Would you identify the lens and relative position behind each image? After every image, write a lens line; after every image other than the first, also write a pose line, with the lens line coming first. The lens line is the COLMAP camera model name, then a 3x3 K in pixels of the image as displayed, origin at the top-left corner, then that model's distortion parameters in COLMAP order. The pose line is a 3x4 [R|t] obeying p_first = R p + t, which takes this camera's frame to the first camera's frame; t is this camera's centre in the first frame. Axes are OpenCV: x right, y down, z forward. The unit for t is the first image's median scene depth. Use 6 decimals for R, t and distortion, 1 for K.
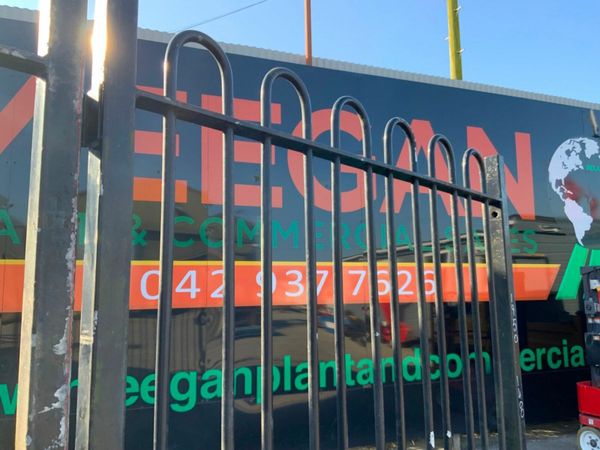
lens RADIAL K [[496.9, 0, 300.0], [0, 496.9, 225.0], [0, 0, 1]] dist [0.087591, -0.149199]
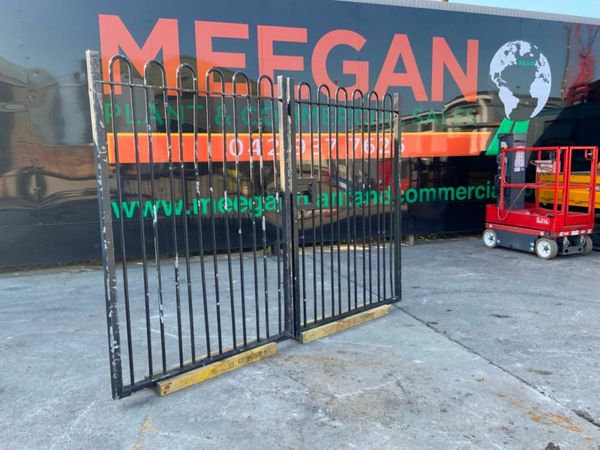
lens RADIAL K [[496.9, 0, 300.0], [0, 496.9, 225.0], [0, 0, 1]] dist [0.087591, -0.149199]
pose [[0.999654, -0.004867, -0.025841, -0.023548], [0.011339, 0.966447, 0.256617, -0.056196], [0.023725, -0.256821, 0.966168, -0.664280]]
